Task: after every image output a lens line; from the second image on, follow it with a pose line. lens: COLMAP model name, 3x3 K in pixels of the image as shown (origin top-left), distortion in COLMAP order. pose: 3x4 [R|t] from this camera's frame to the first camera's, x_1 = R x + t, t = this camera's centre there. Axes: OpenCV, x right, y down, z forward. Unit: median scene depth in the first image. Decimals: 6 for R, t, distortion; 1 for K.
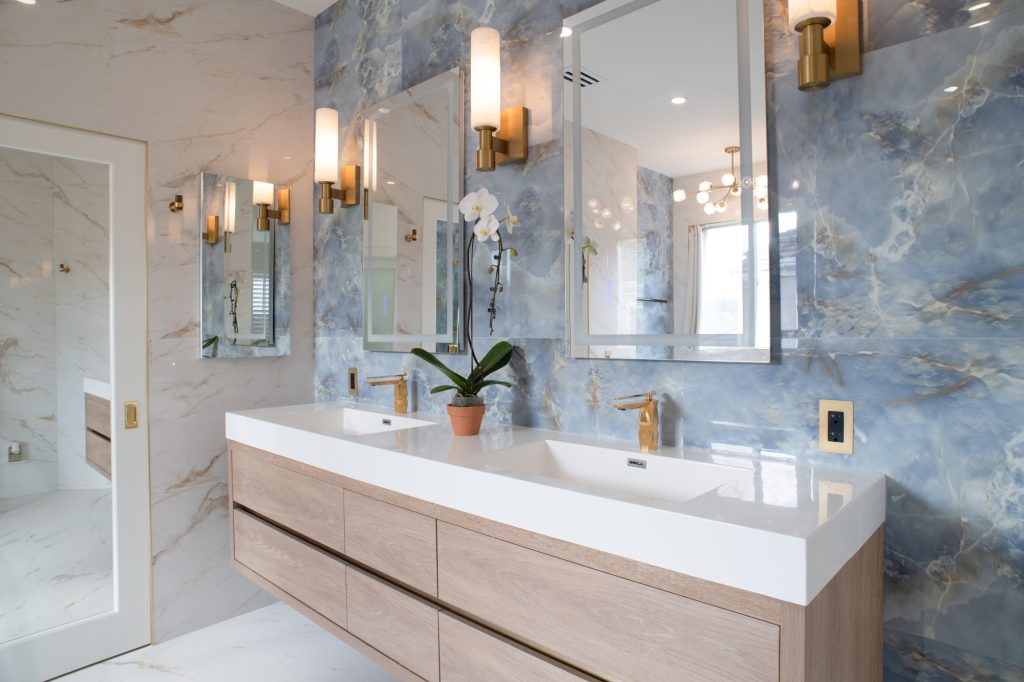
lens RADIAL K [[600.7, 0, 538.3], [0, 600.7, 329.8], [0, 0, 1]] dist [-0.102038, 0.072109]
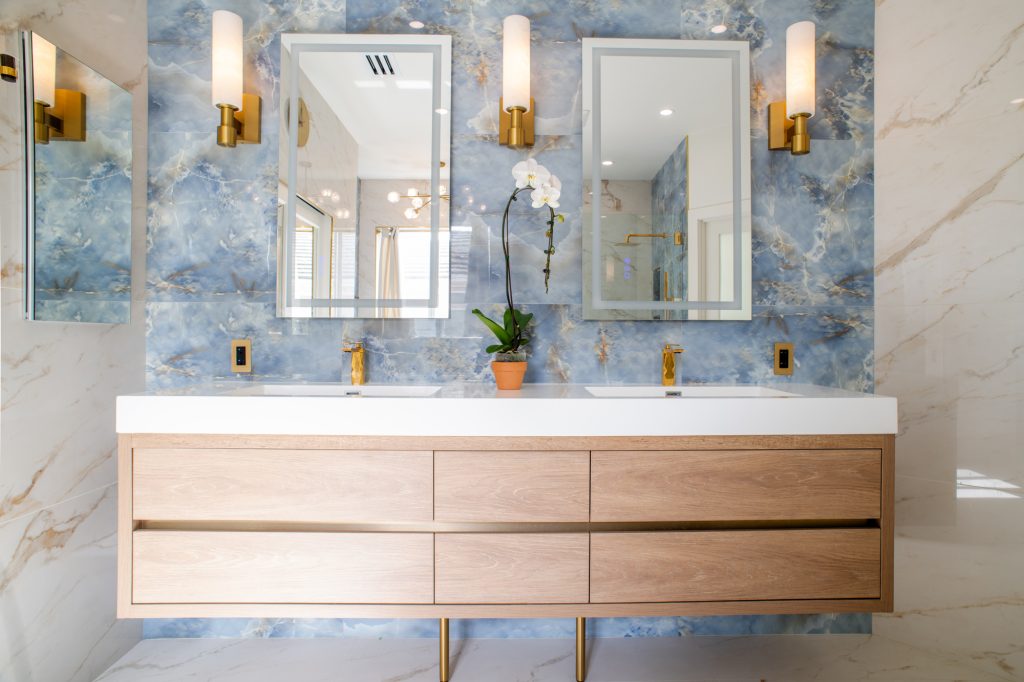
lens RADIAL K [[586.7, 0, 525.2], [0, 586.7, 336.7], [0, 0, 1]] dist [-0.081067, 0.074420]
pose [[0.735131, 0.013281, 0.677795, -0.846096], [-0.011782, 0.999907, -0.006814, 0.091055], [-0.677822, -0.002977, 0.735220, 0.218909]]
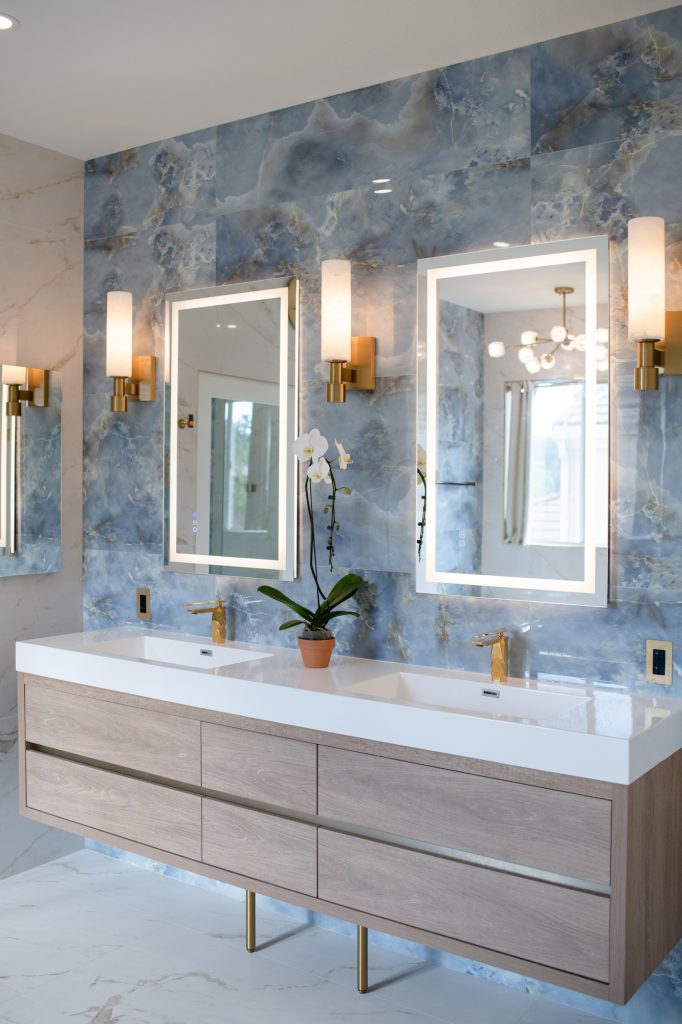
lens RADIAL K [[1034.0, 0, 318.0], [0, 1034.0, 480.4], [0, 0, 1]] dist [-0.097920, 0.085223]
pose [[0.996278, 0.011127, 0.085476, -0.282143], [-0.011869, 0.999896, 0.008170, -0.163139], [-0.085376, -0.009154, 0.996307, -0.772107]]
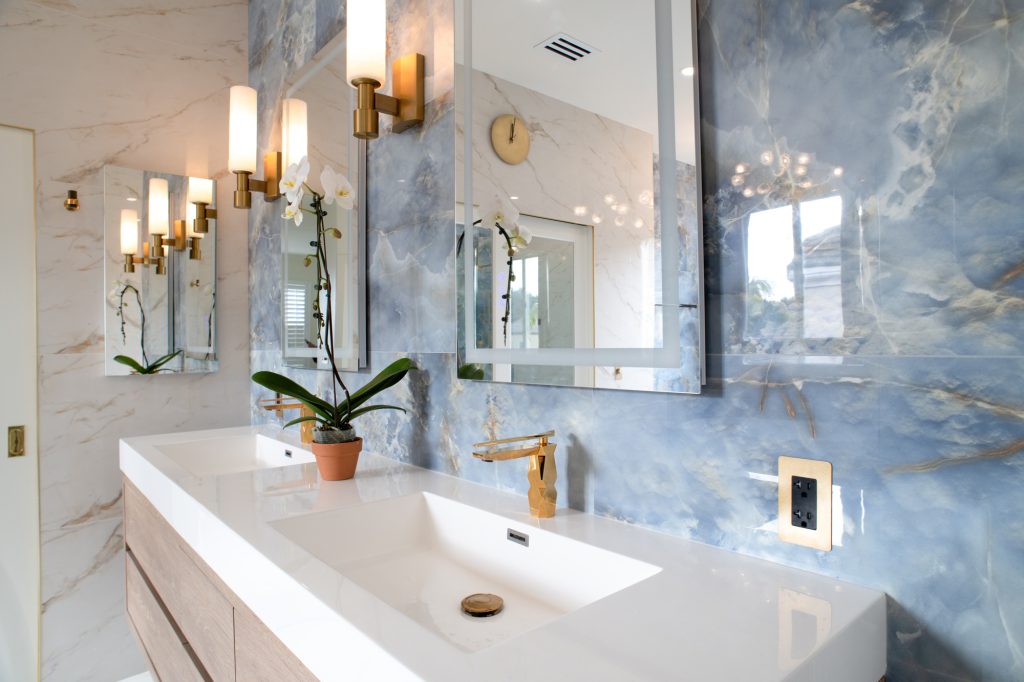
lens RADIAL K [[601.3, 0, 532.7], [0, 601.3, 336.9], [0, 0, 1]] dist [-0.099351, 0.065004]
pose [[0.994277, -0.007980, -0.106531, 0.220692], [0.007691, 0.999966, -0.003121, -0.003379], [0.106552, 0.002284, 0.994305, 0.278164]]
